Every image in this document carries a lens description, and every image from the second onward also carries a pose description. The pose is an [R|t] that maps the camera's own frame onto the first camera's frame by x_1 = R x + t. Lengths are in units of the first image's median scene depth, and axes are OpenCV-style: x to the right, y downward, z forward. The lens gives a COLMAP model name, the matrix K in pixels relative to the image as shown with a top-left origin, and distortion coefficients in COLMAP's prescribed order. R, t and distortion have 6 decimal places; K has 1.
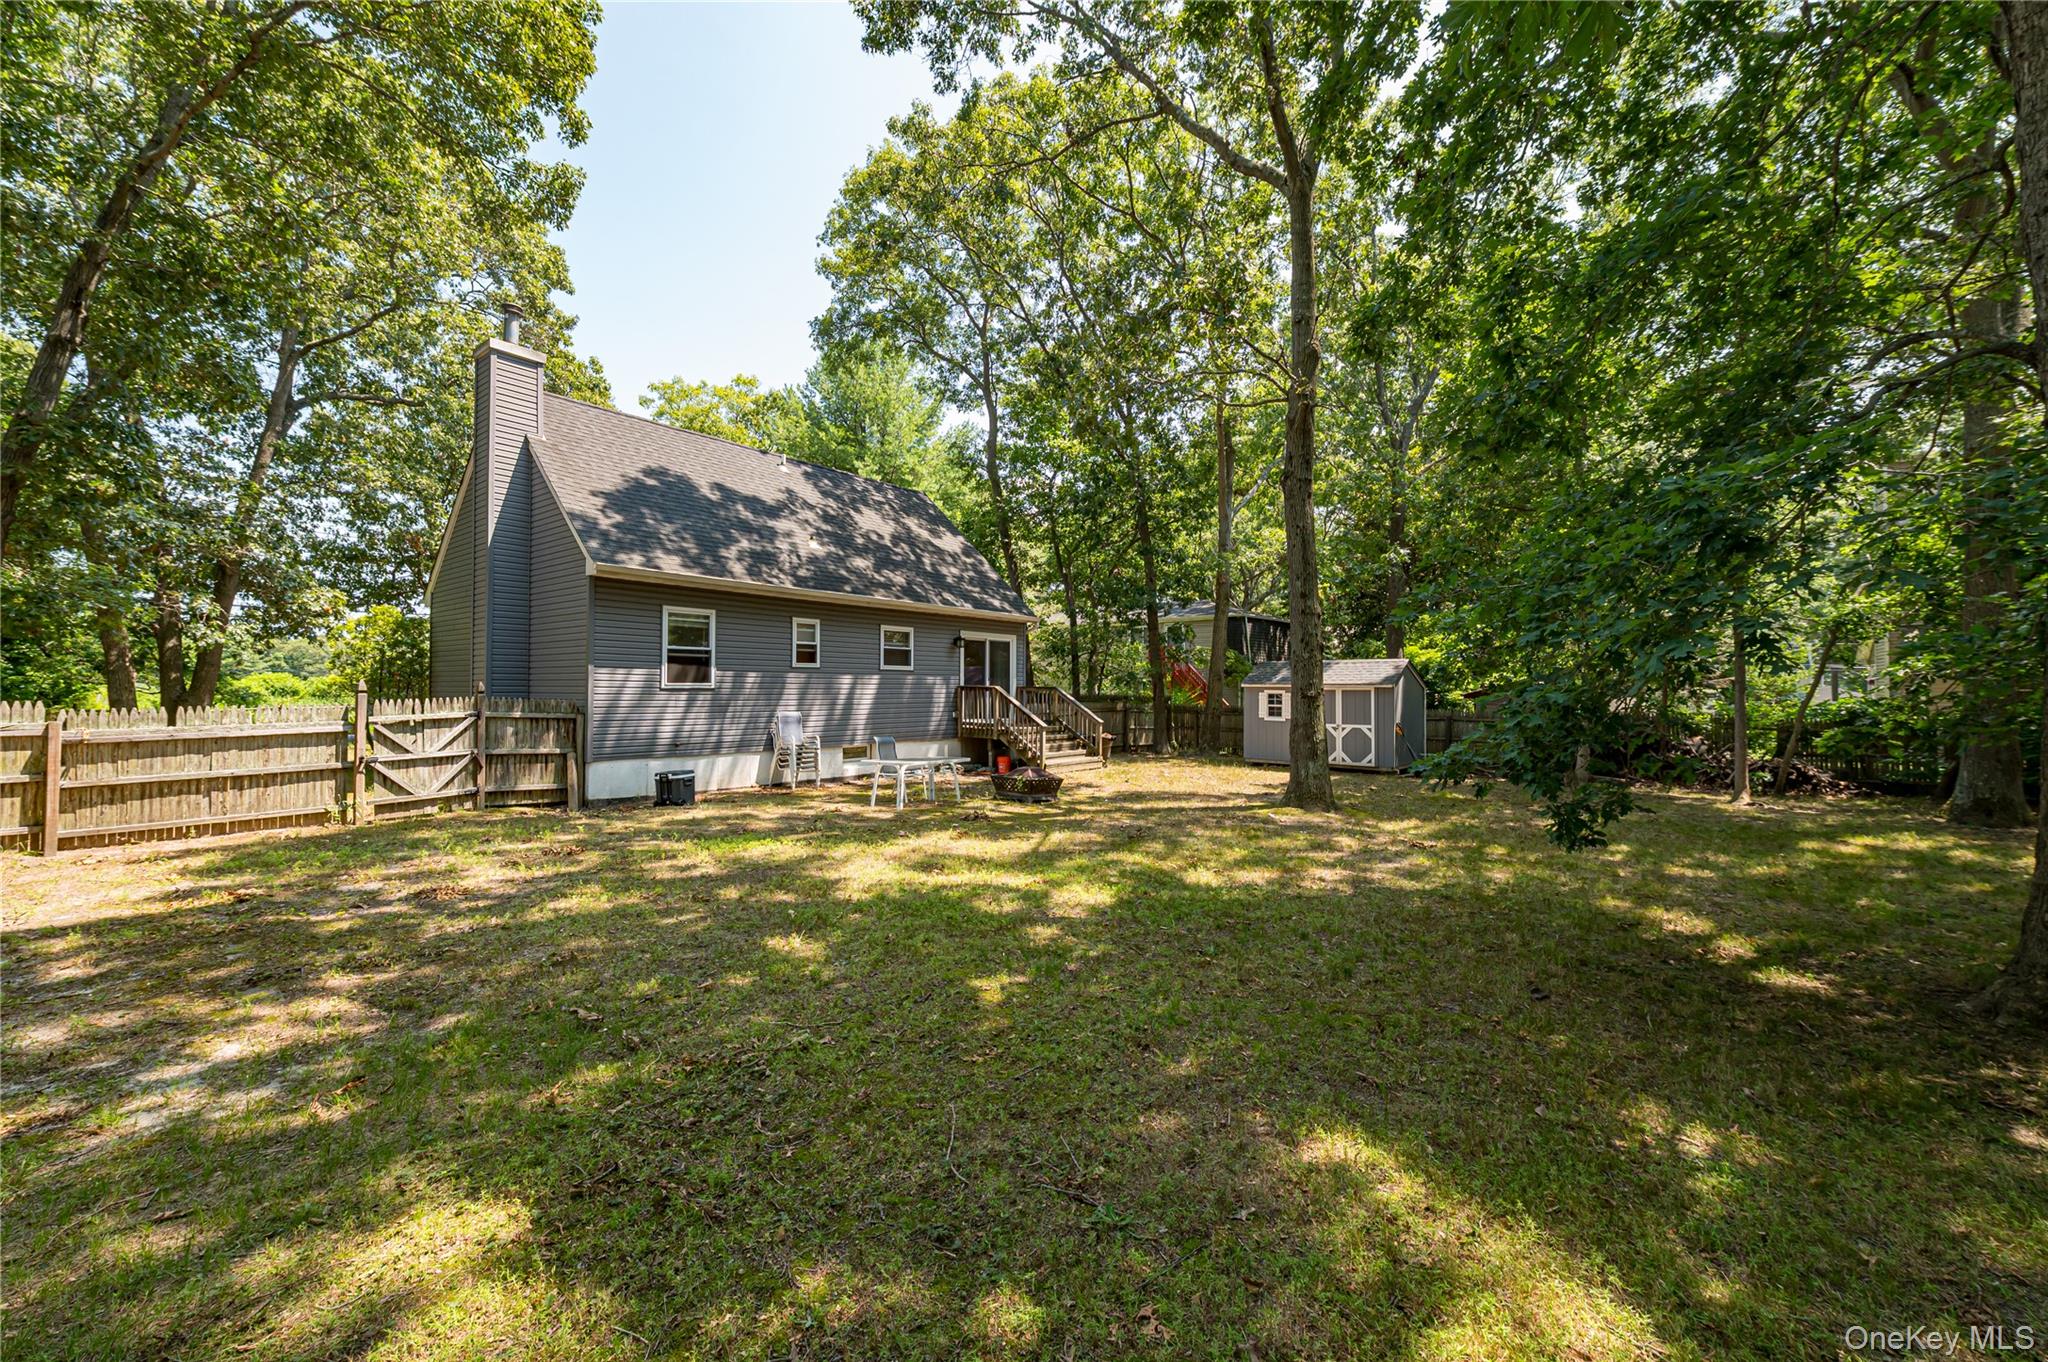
lens RADIAL K [[808.0, 0, 1024.1], [0, 808.0, 678.0], [0, 0, 1]] dist [-0.008875, 0.000156]
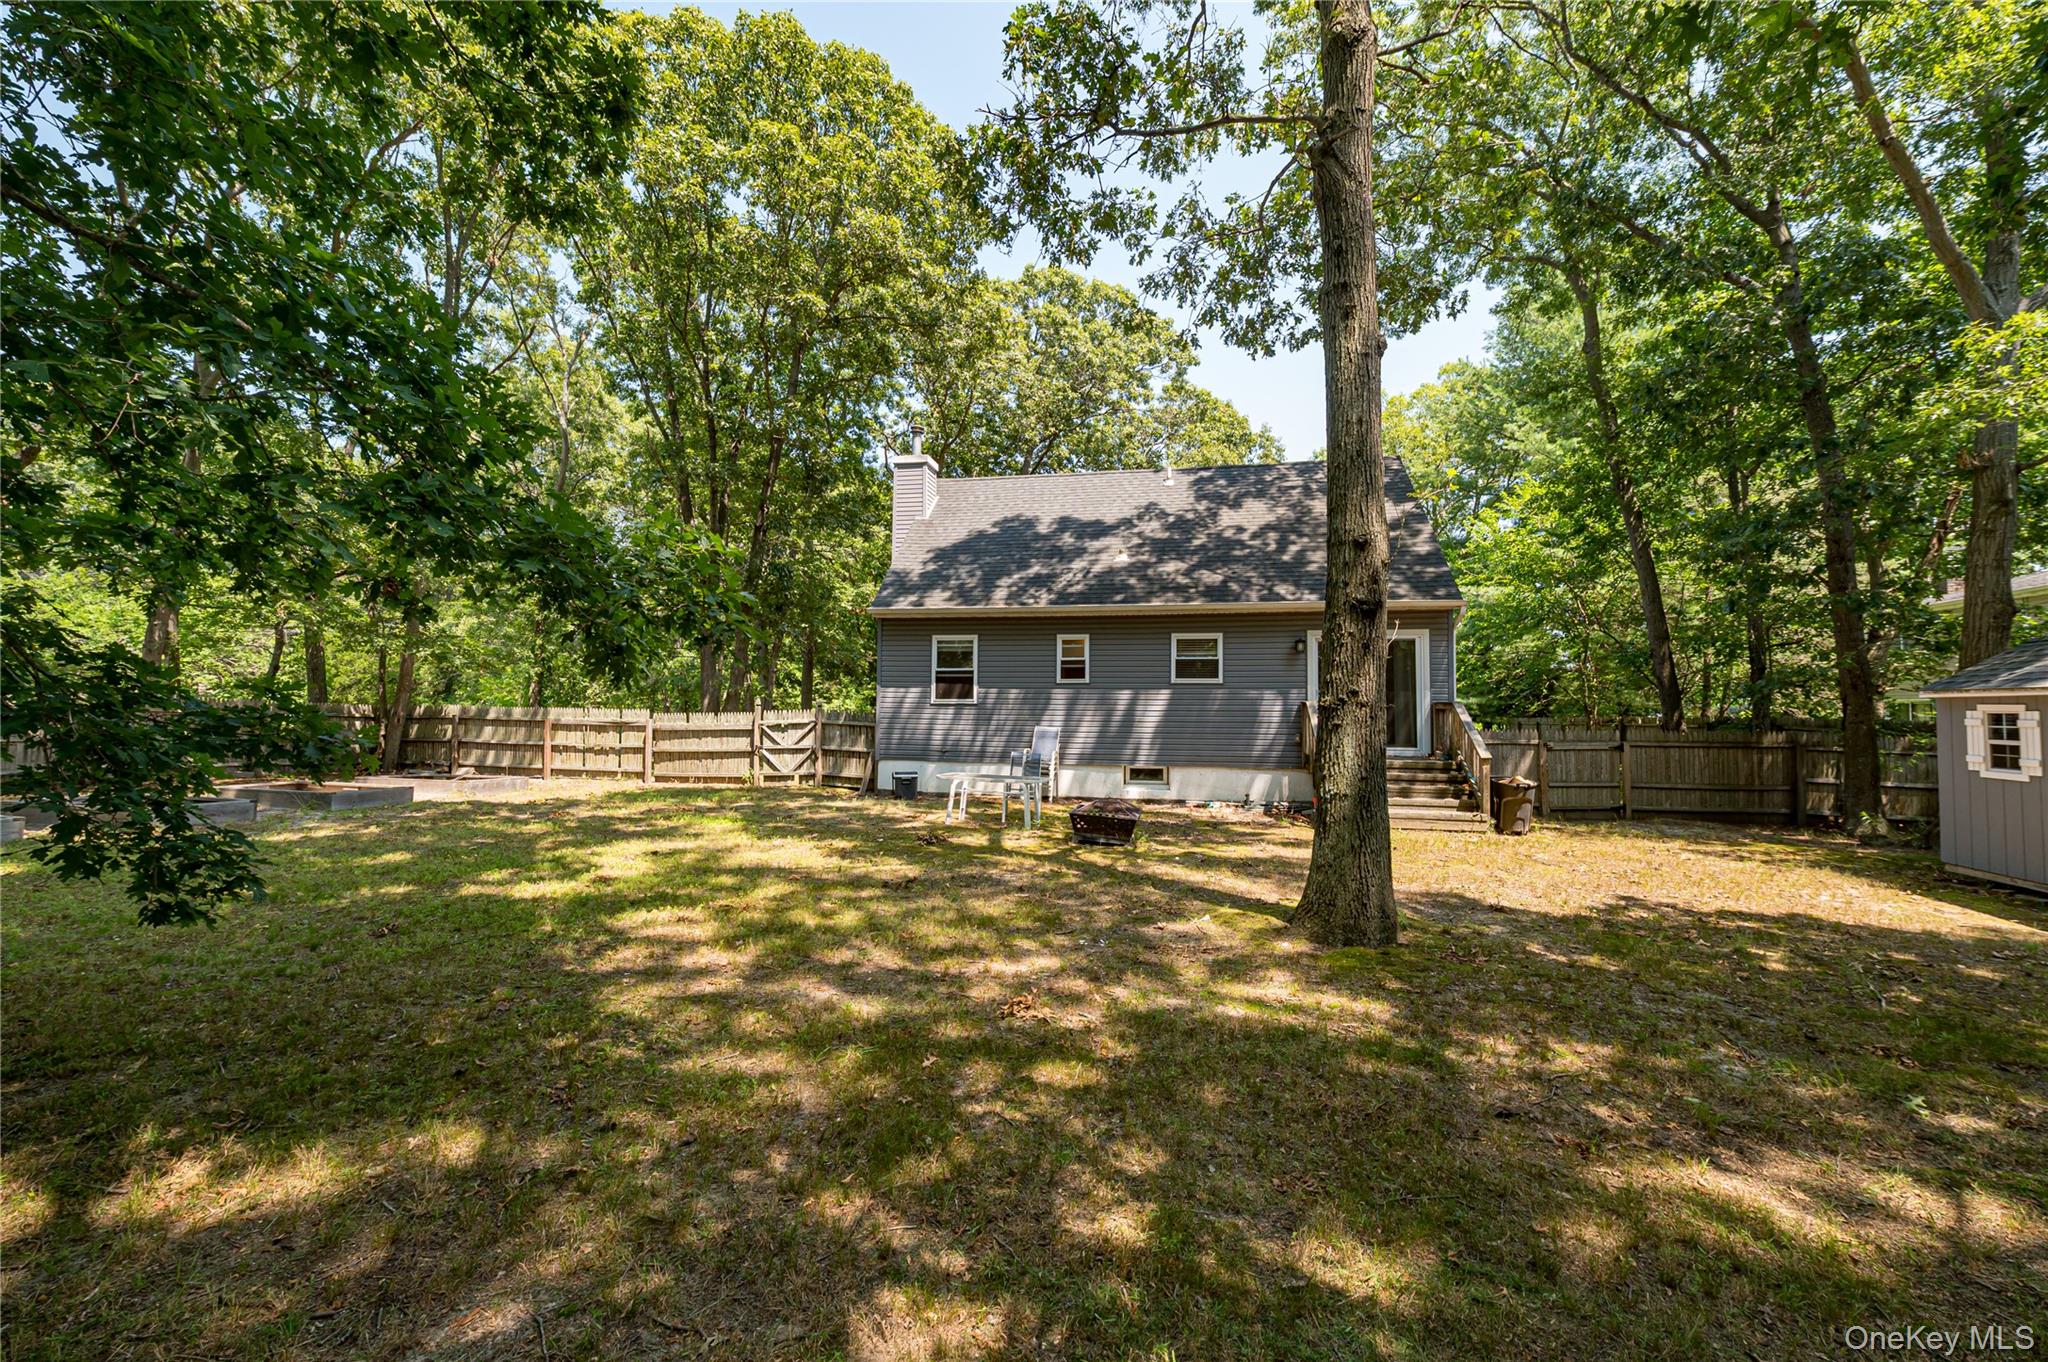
lens RADIAL K [[808.0, 0, 1024.1], [0, 808.0, 678.0], [0, 0, 1]] dist [-0.008875, 0.000156]
pose [[0.456572, -0.035804, -0.888966, 0.726912], [0.006338, 0.999295, -0.036992, 0.021116], [0.889664, 0.011256, 0.456477, 0.595366]]
